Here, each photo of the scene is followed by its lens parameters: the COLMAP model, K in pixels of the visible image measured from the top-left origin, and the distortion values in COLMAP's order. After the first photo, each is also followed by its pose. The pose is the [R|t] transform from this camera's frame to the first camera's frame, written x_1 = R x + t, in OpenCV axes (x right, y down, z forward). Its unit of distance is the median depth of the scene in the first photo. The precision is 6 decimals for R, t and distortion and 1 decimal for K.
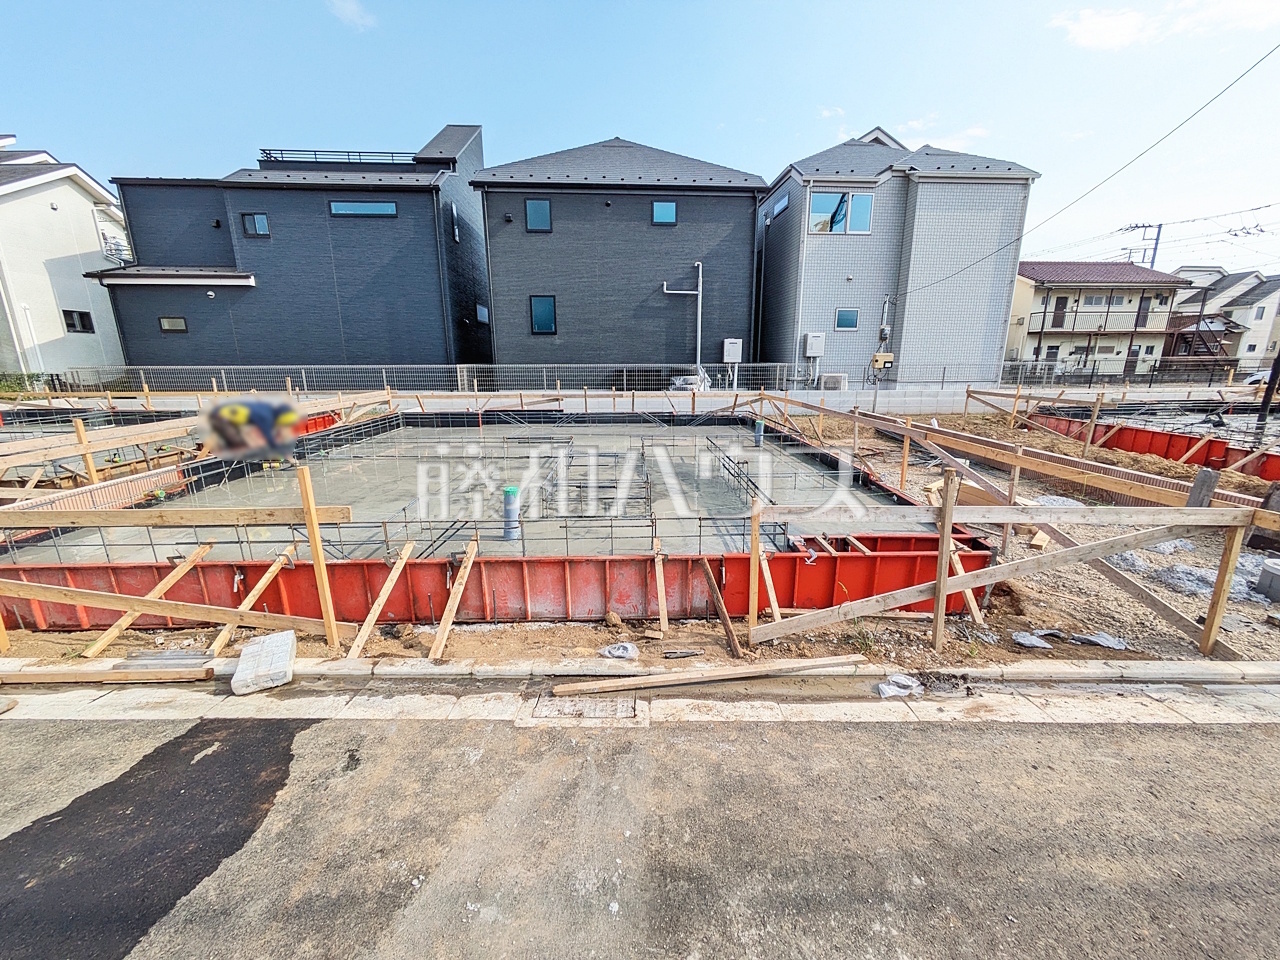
lens RADIAL K [[505.9, 0, 640.8], [0, 505.9, 473.4], [0, 0, 1]] dist [0.001751, 0.001364]
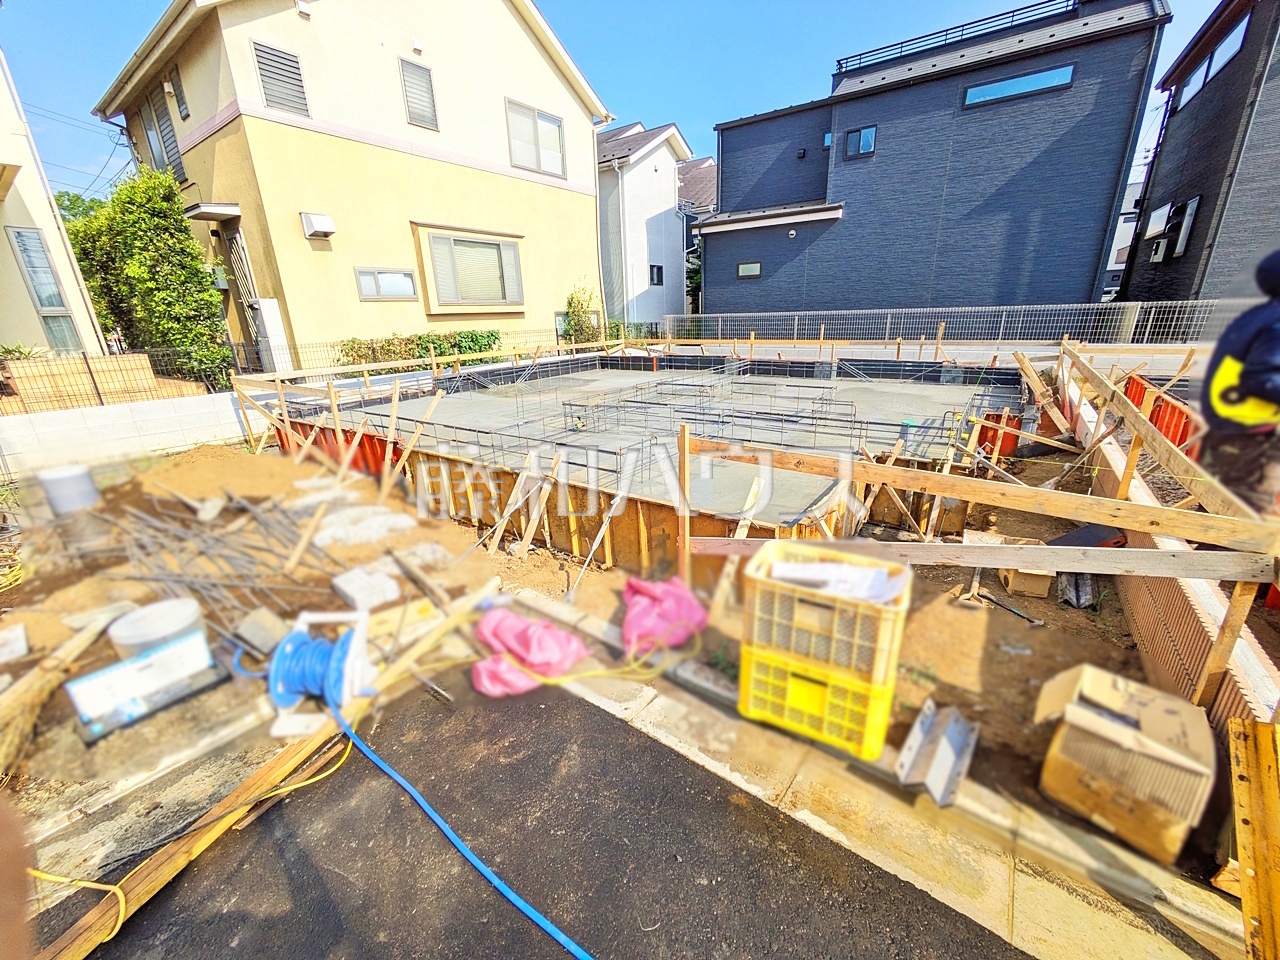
lens RADIAL K [[505.9, 0, 640.1], [0, 505.9, 472.0], [0, 0, 1]] dist [0.001751, 0.001364]
pose [[0.801378, 0.161840, -0.575849, -0.448193], [-0.107344, 0.985984, 0.127721, -0.008645], [0.588448, -0.040539, 0.807518, 0.061512]]
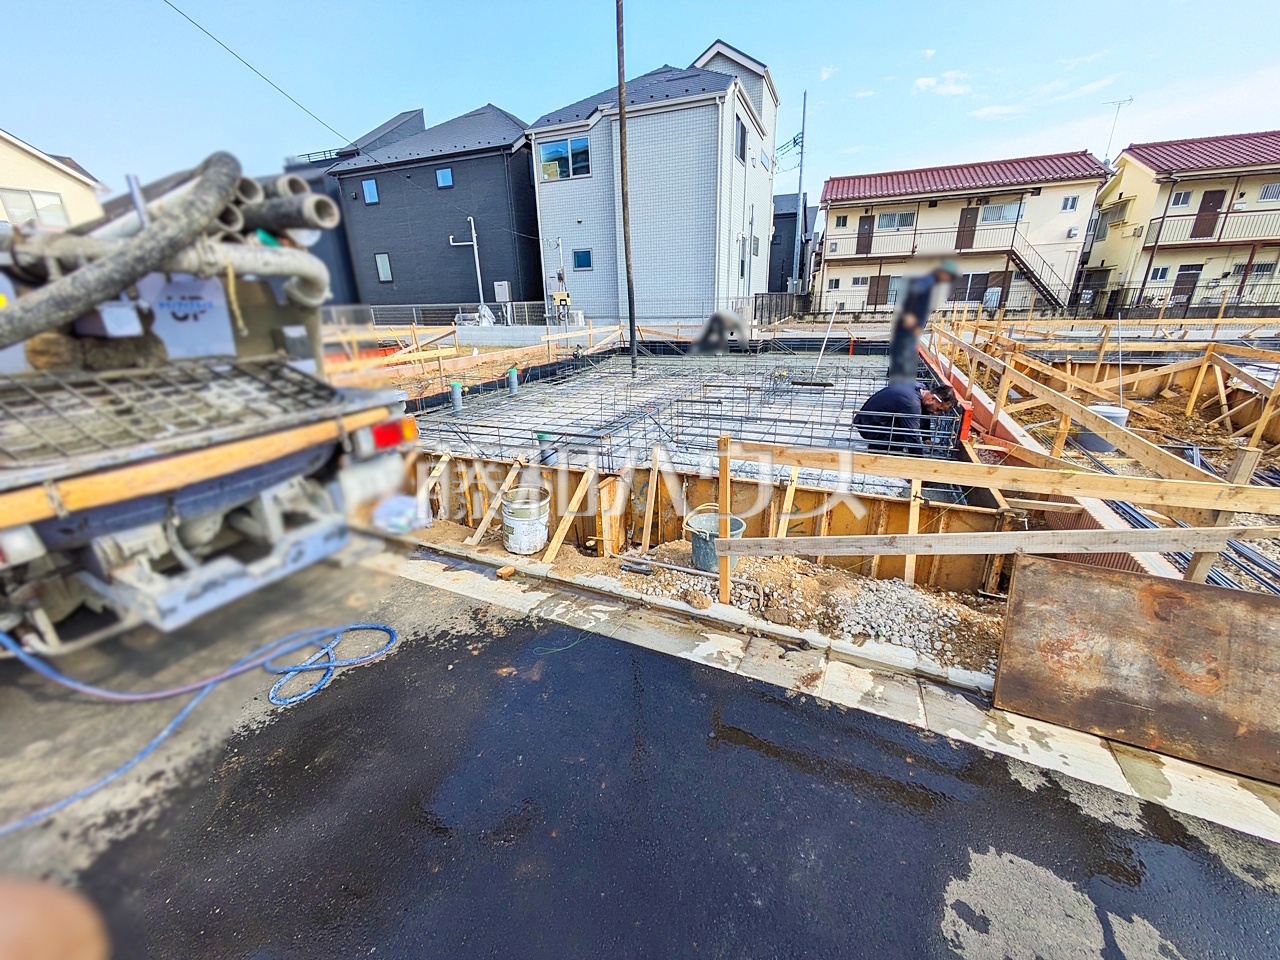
lens RADIAL K [[505.9, 0, 637.8], [0, 505.9, 471.1], [0, 0, 1]] dist [0.001751, 0.001364]
pose [[0.902123, 0.122176, -0.413820, 1.042652], [-0.075458, 0.988966, 0.127482, 0.000580], [0.424829, -0.083779, 0.901388, 0.022837]]
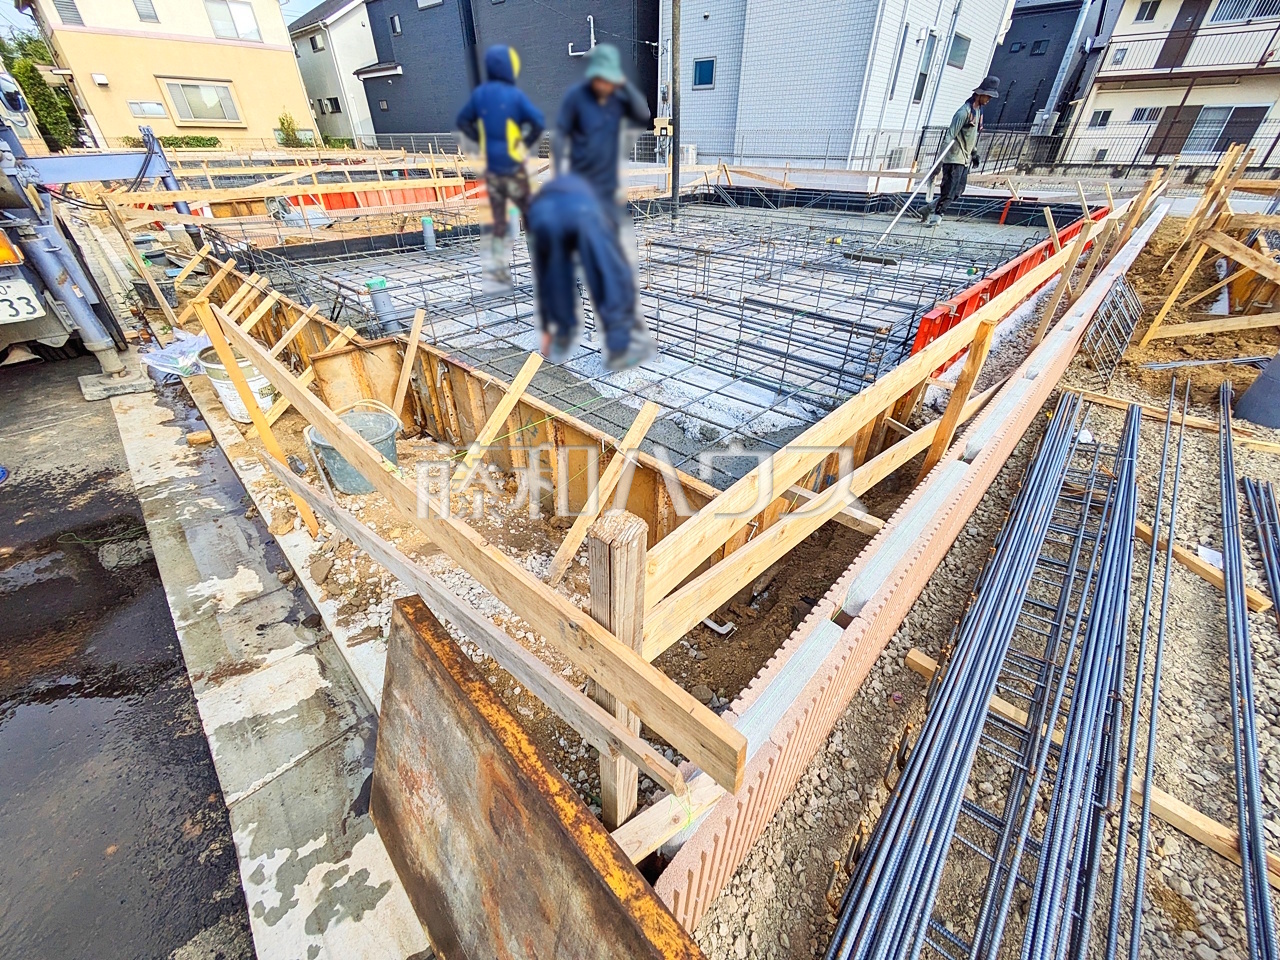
lens RADIAL K [[505.9, 0, 638.8], [0, 505.9, 474.5], [0, 0, 1]] dist [0.001751, 0.001364]
pose [[0.709367, 0.394406, -0.584160, 1.131792], [-0.162036, 0.897839, 0.409426, -0.015947], [0.685961, -0.195778, 0.700805, 0.150666]]
